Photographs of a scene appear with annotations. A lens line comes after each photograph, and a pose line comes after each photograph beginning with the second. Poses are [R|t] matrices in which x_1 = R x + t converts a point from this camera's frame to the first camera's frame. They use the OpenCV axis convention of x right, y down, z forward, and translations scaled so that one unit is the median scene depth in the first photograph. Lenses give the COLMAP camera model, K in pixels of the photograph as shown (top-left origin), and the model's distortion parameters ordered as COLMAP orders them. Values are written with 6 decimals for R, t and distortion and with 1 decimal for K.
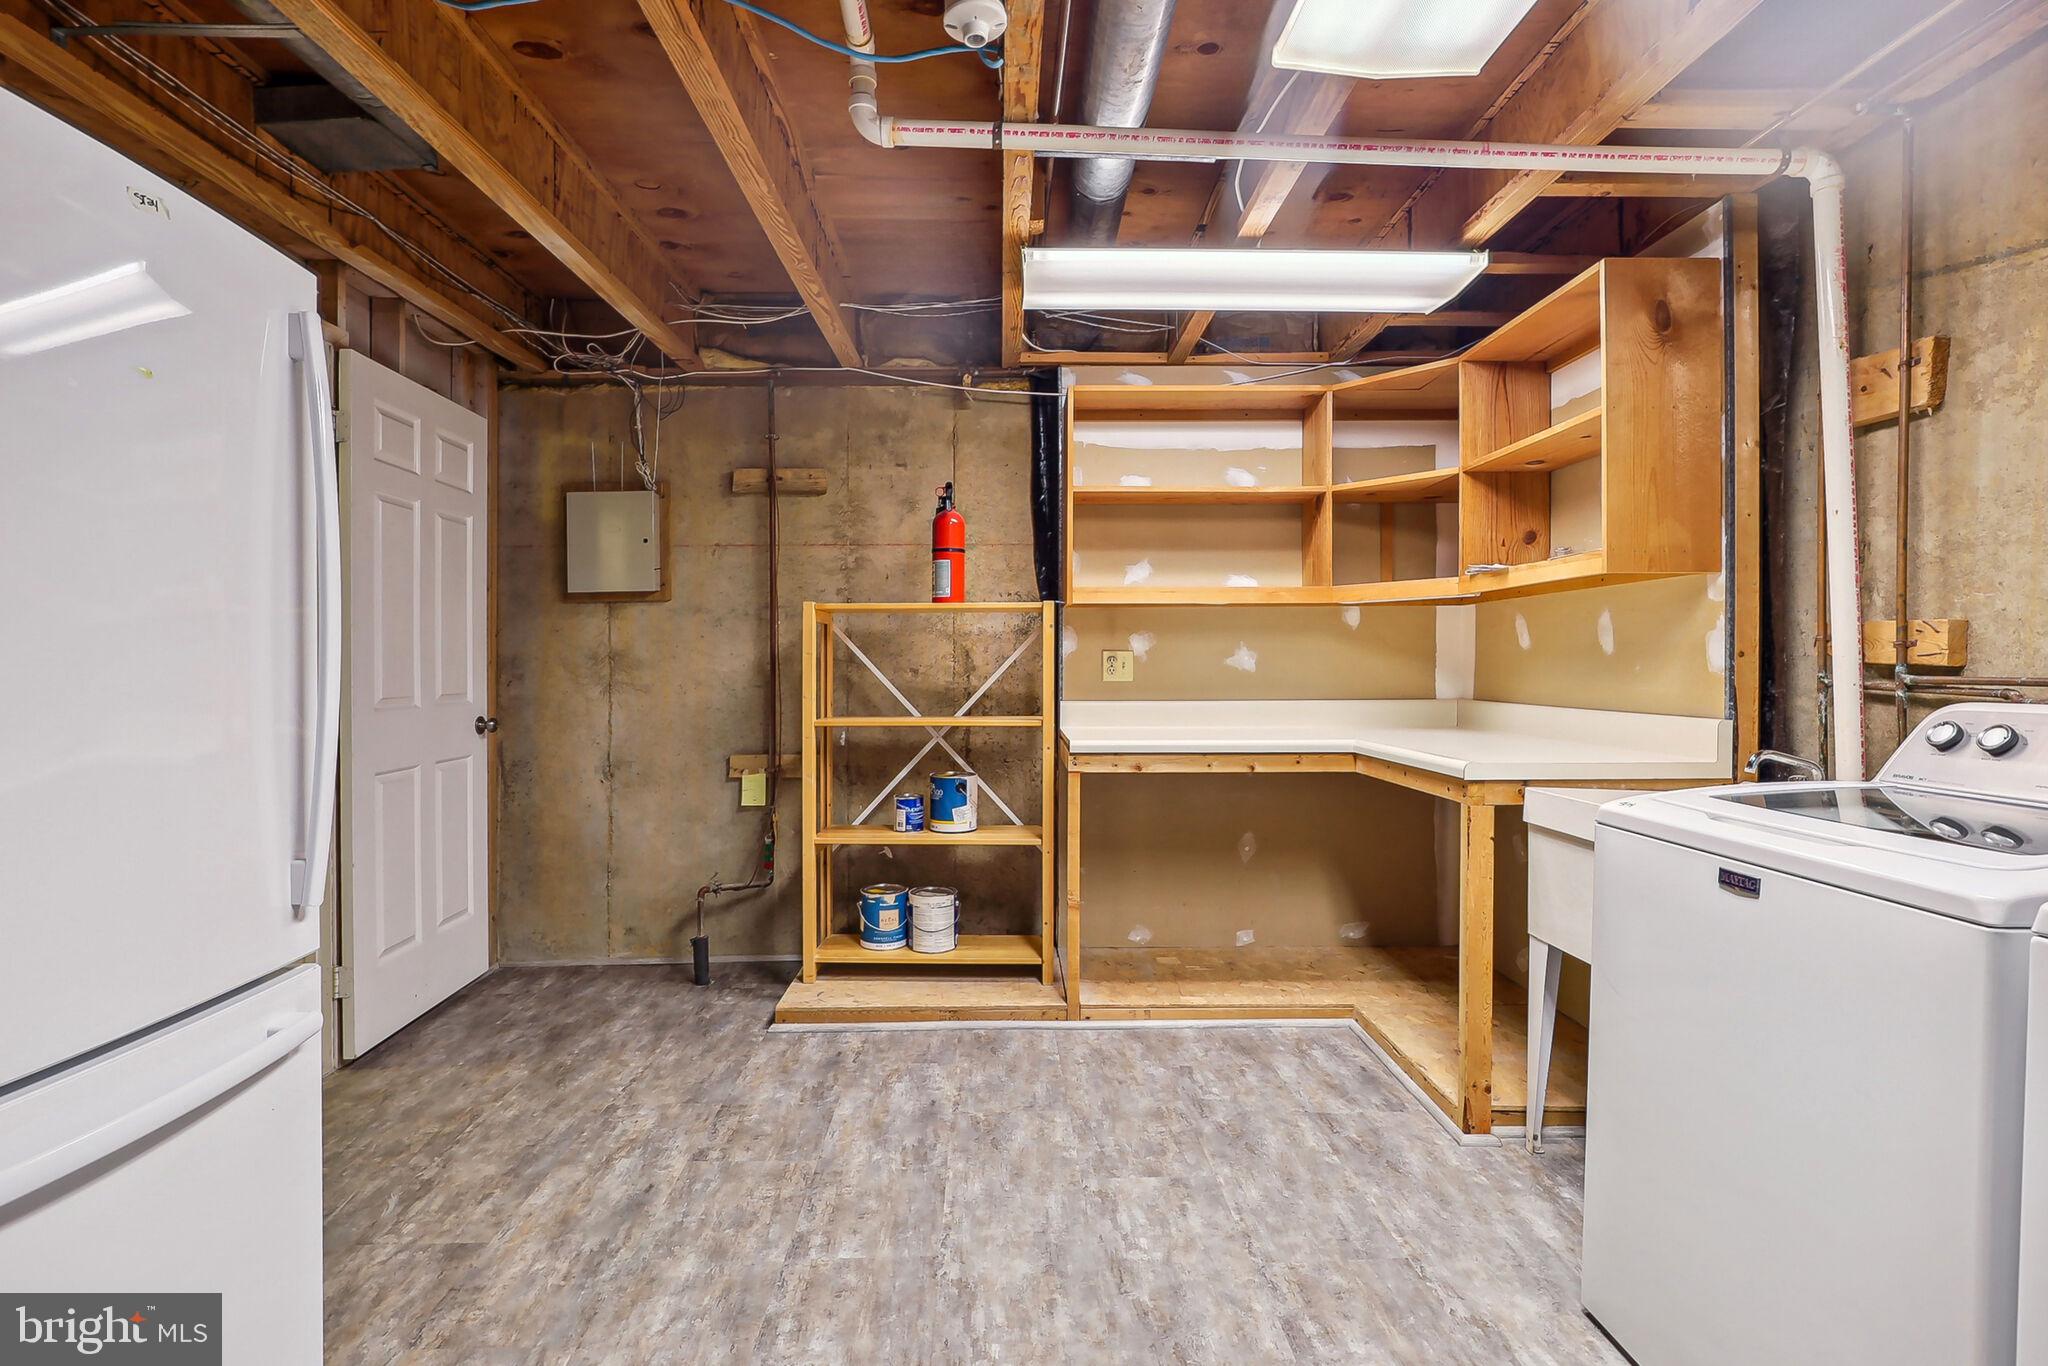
lens RADIAL K [[979.0, 0, 1024.0], [0, 979.0, 683.0], [0, 0, 1]] dist [-0.030446, 0.000185]
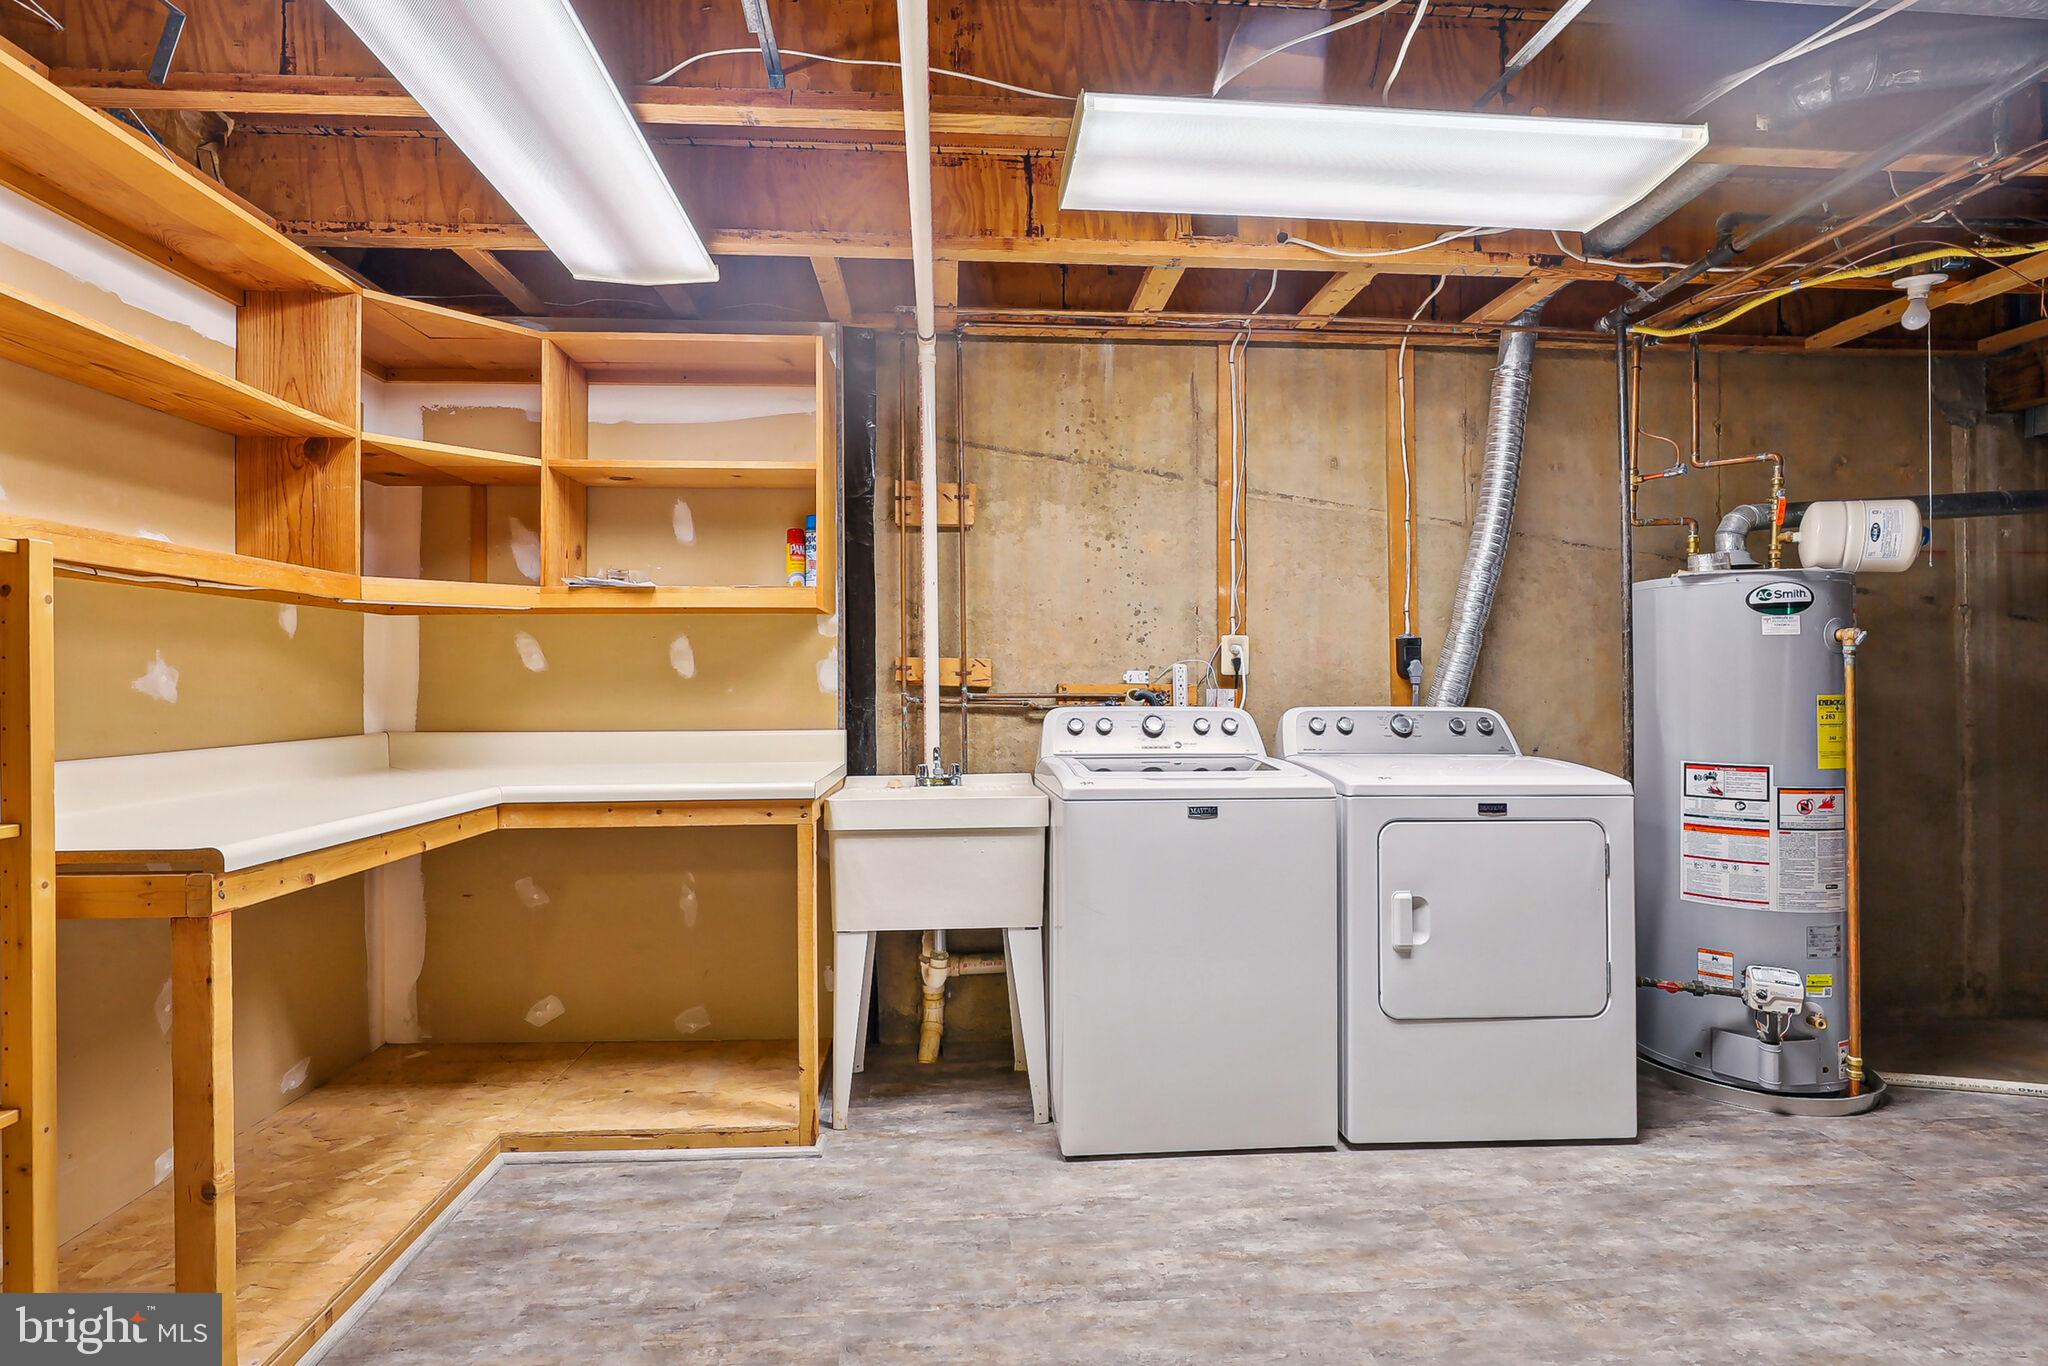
lens RADIAL K [[979.0, 0, 1024.0], [0, 979.0, 683.0], [0, 0, 1]] dist [-0.030446, 0.000185]
pose [[-0.059841, 0.001764, 0.998206, -0.558502], [0.021368, 0.999772, -0.000486, -0.017513], [-0.997979, 0.021301, -0.059865, 0.795148]]
